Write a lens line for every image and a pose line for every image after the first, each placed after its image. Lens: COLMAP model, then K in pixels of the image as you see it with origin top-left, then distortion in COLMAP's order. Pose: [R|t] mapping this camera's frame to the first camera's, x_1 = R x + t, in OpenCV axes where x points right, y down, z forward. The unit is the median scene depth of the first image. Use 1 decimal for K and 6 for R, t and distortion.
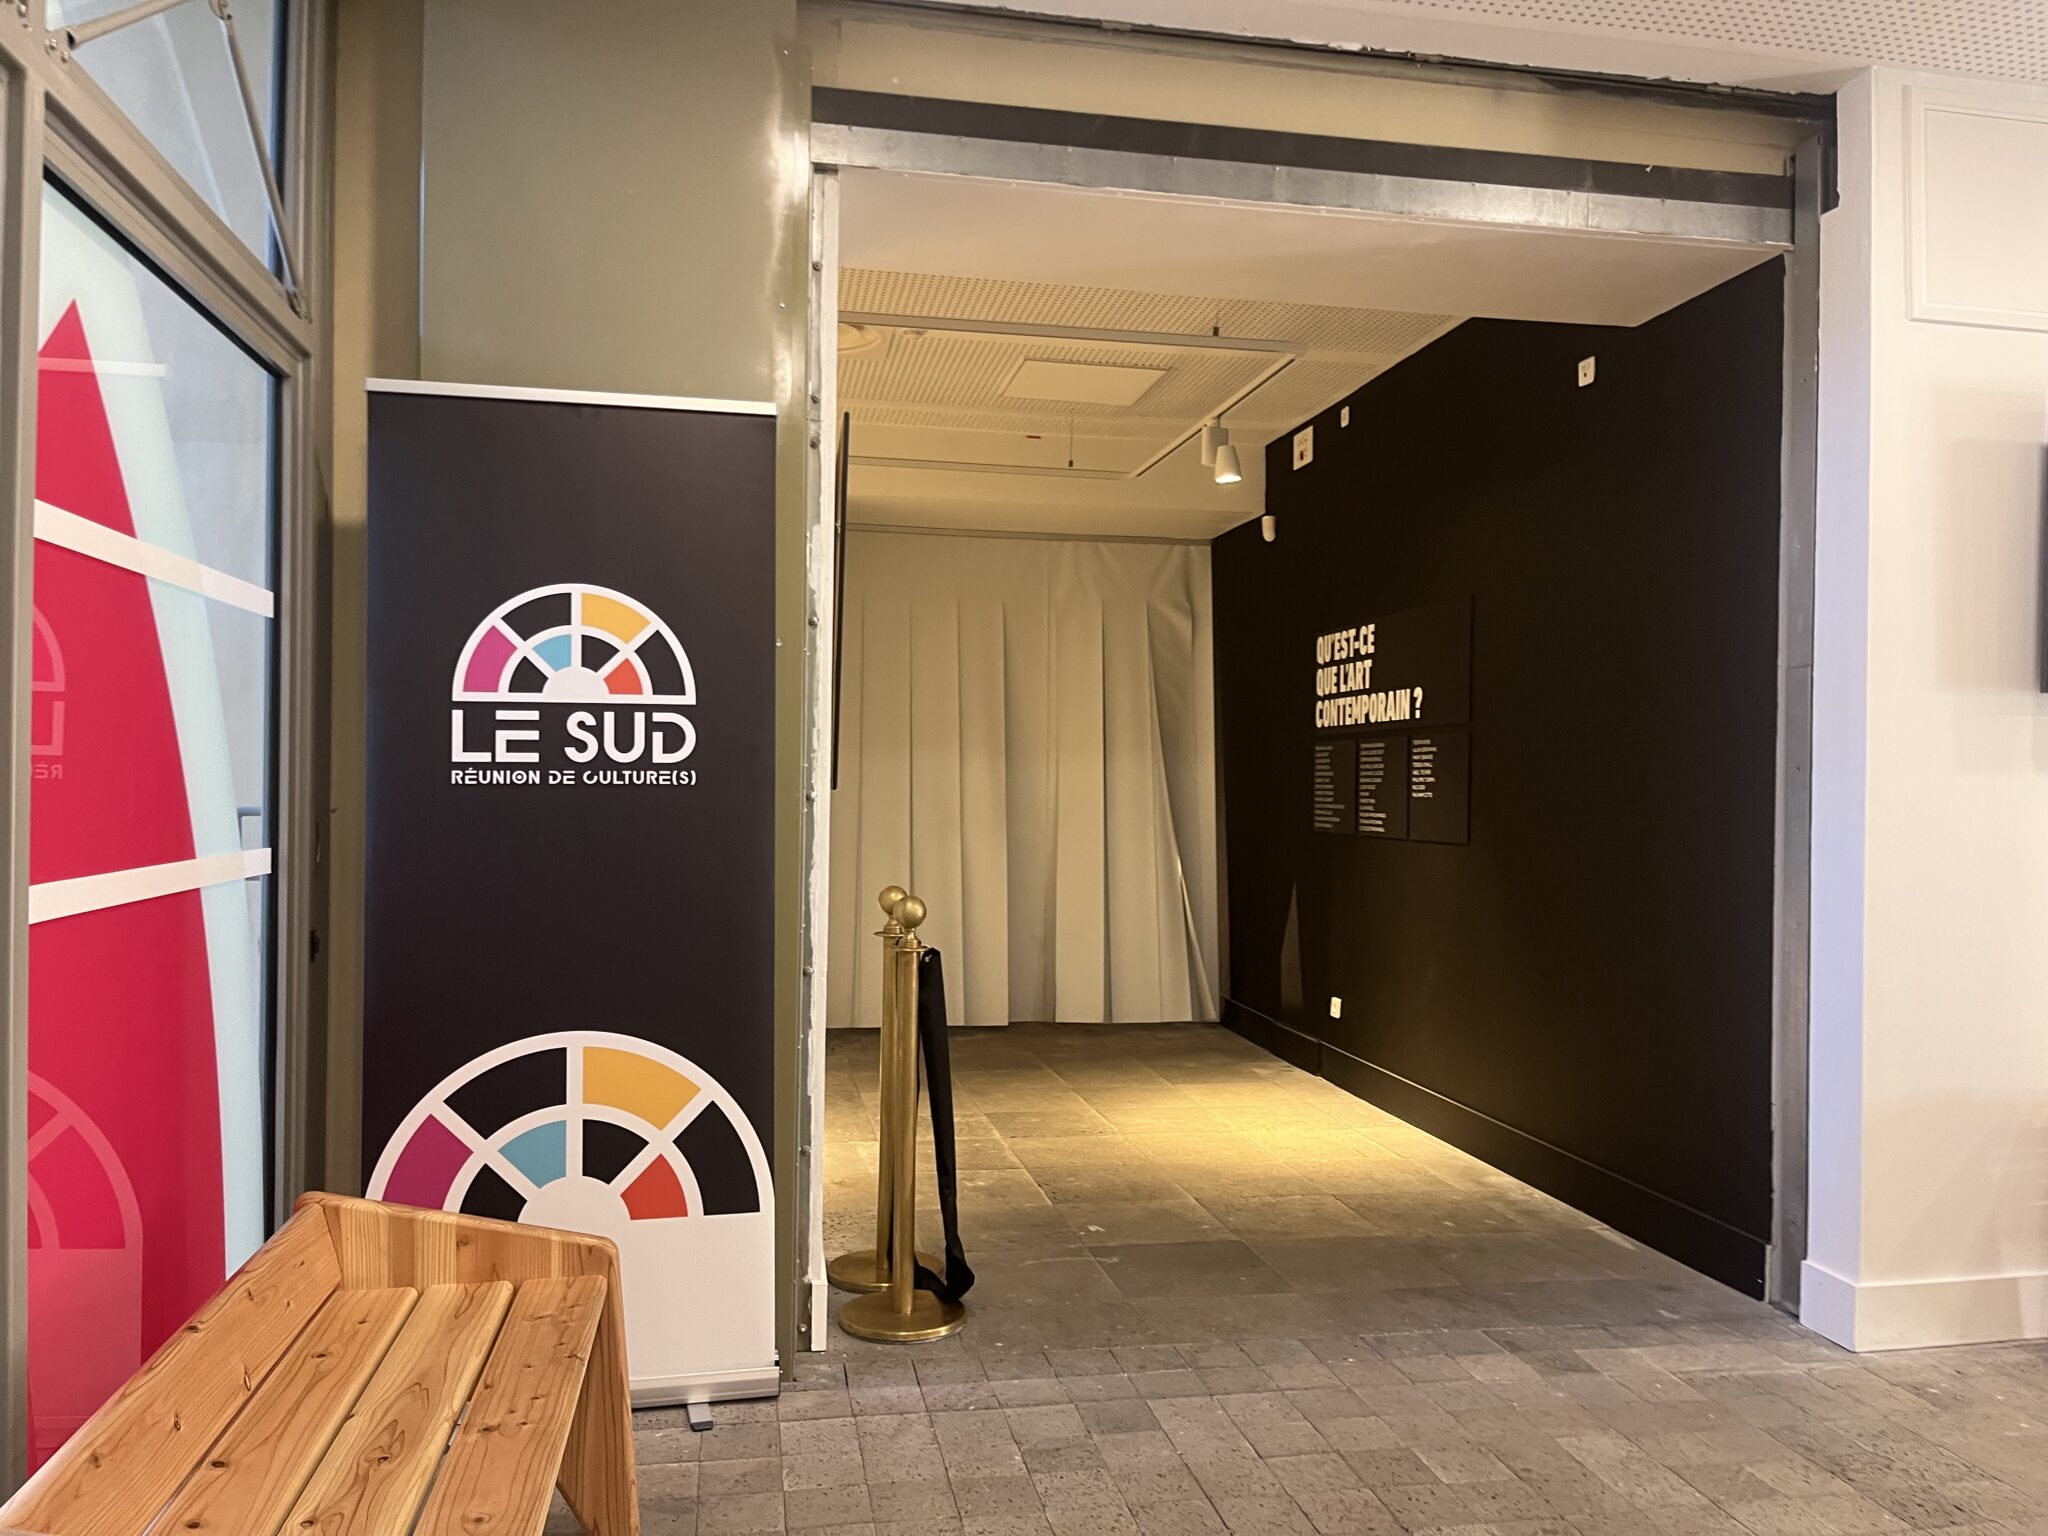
lens RADIAL K [[1568.3, 0, 1031.8], [0, 1568.3, 754.4], [0, 0, 1]] dist [0.006710, -0.000940]
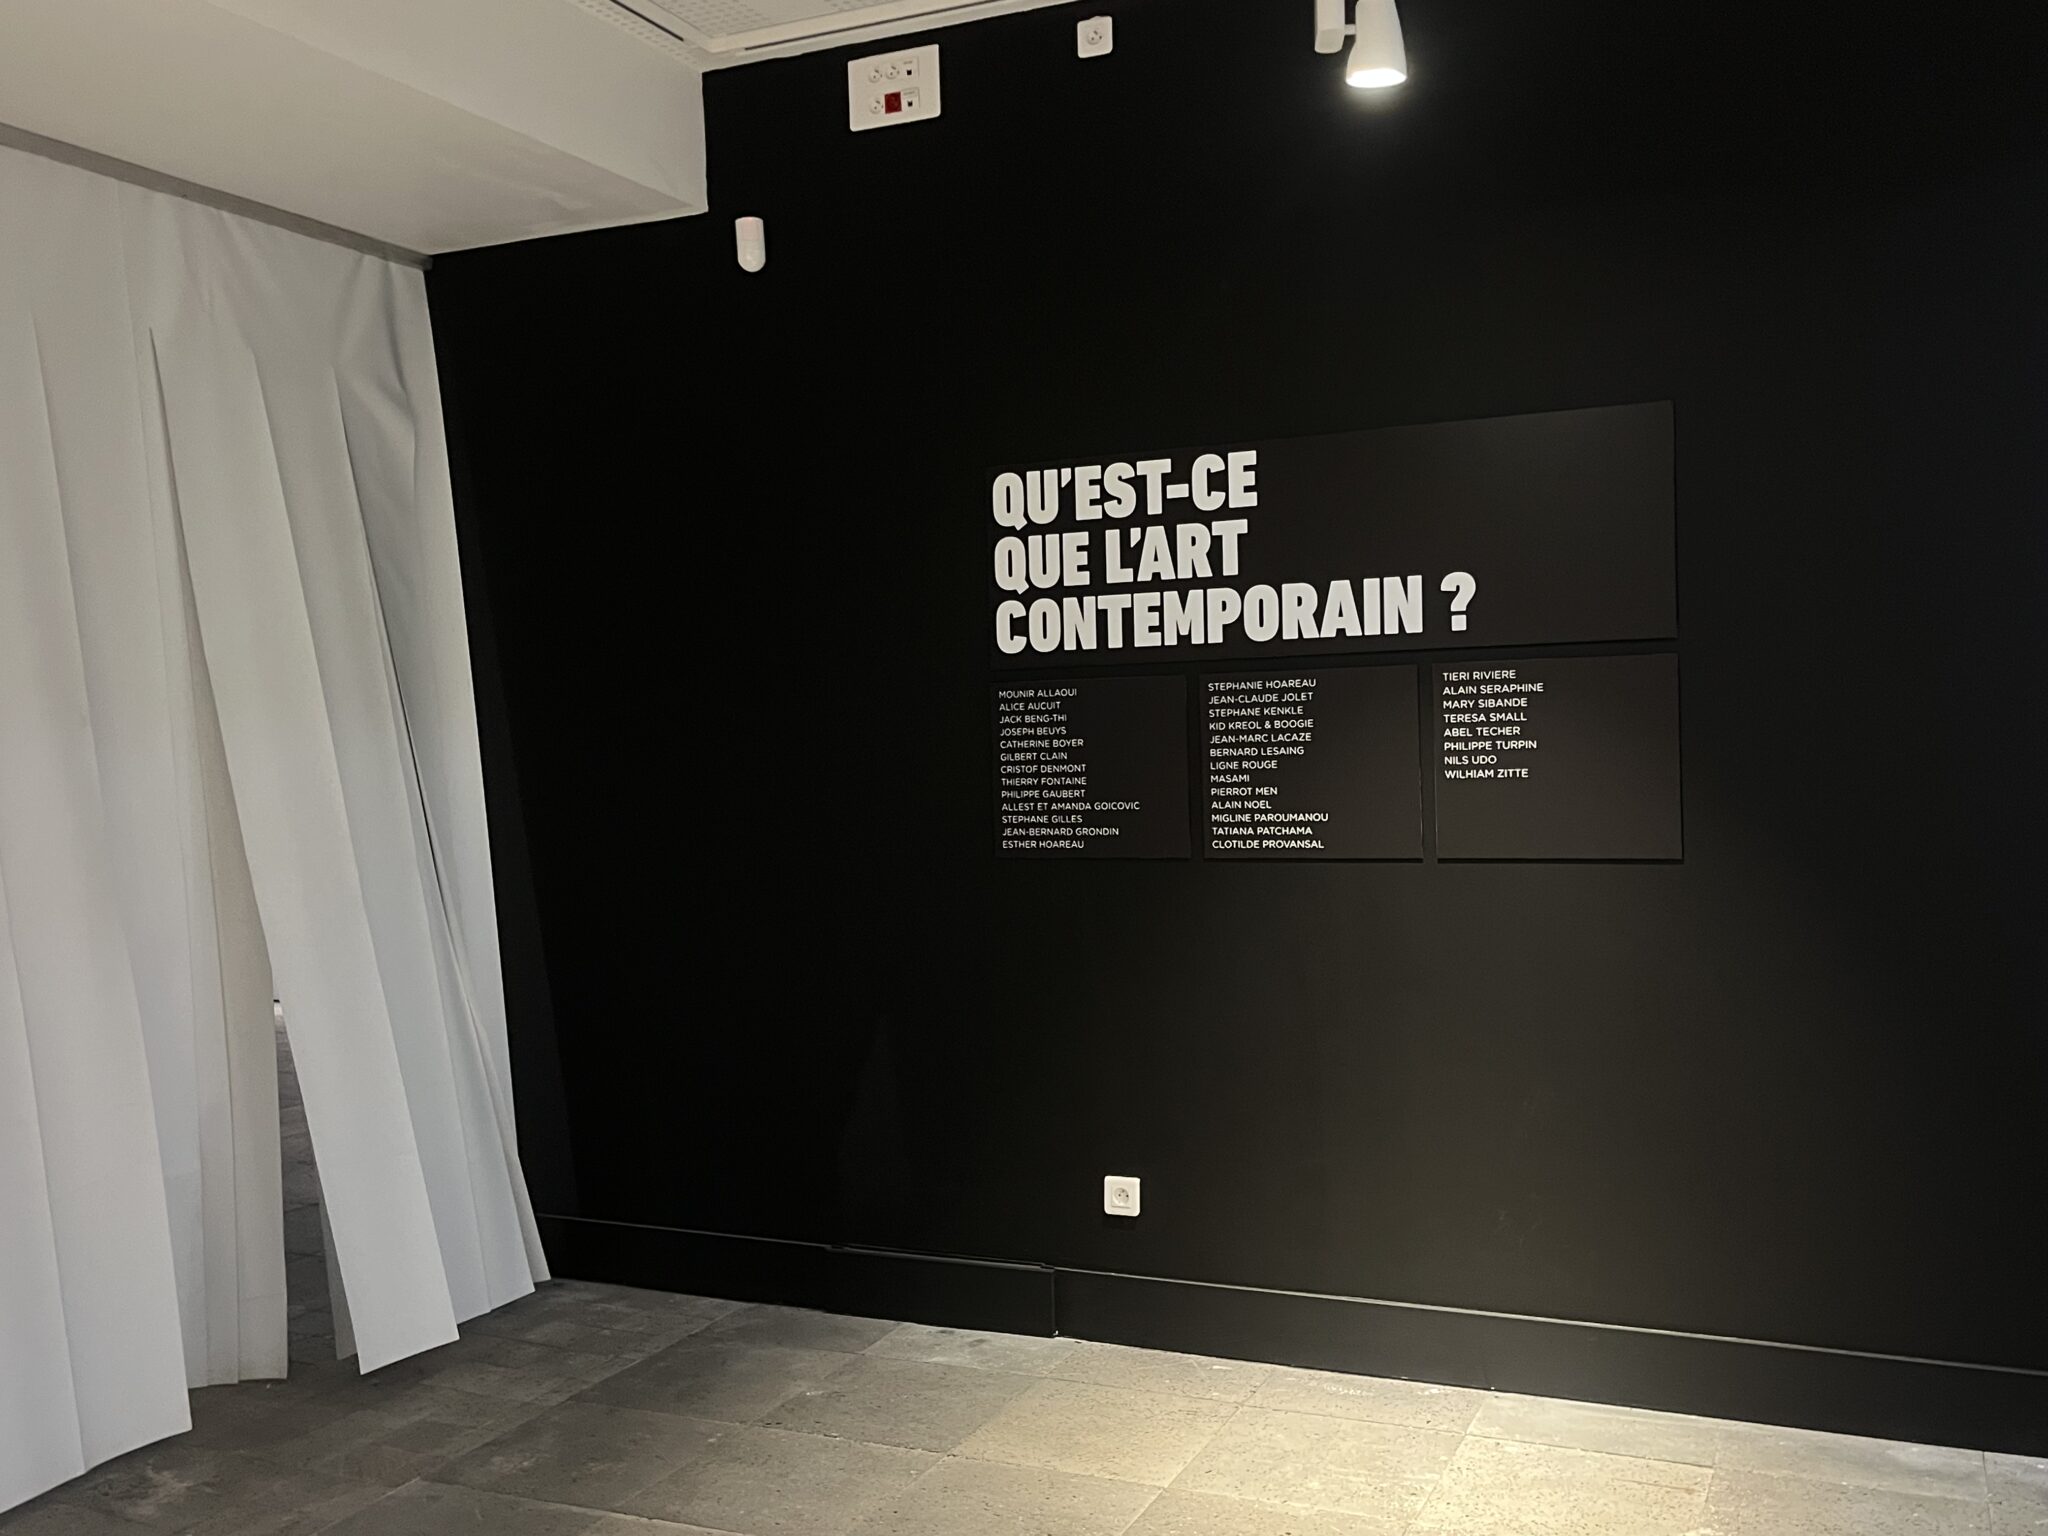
lens RADIAL K [[1836.1, 0, 1024.7], [0, 1836.1, 779.3], [0, 0, 1]] dist [0.039014, -0.006719]
pose [[0.555206, -0.039626, 0.830768, -0.323831], [0.015756, 0.999186, 0.037130, 0.001689], [-0.831564, -0.007525, 0.555379, 0.700090]]
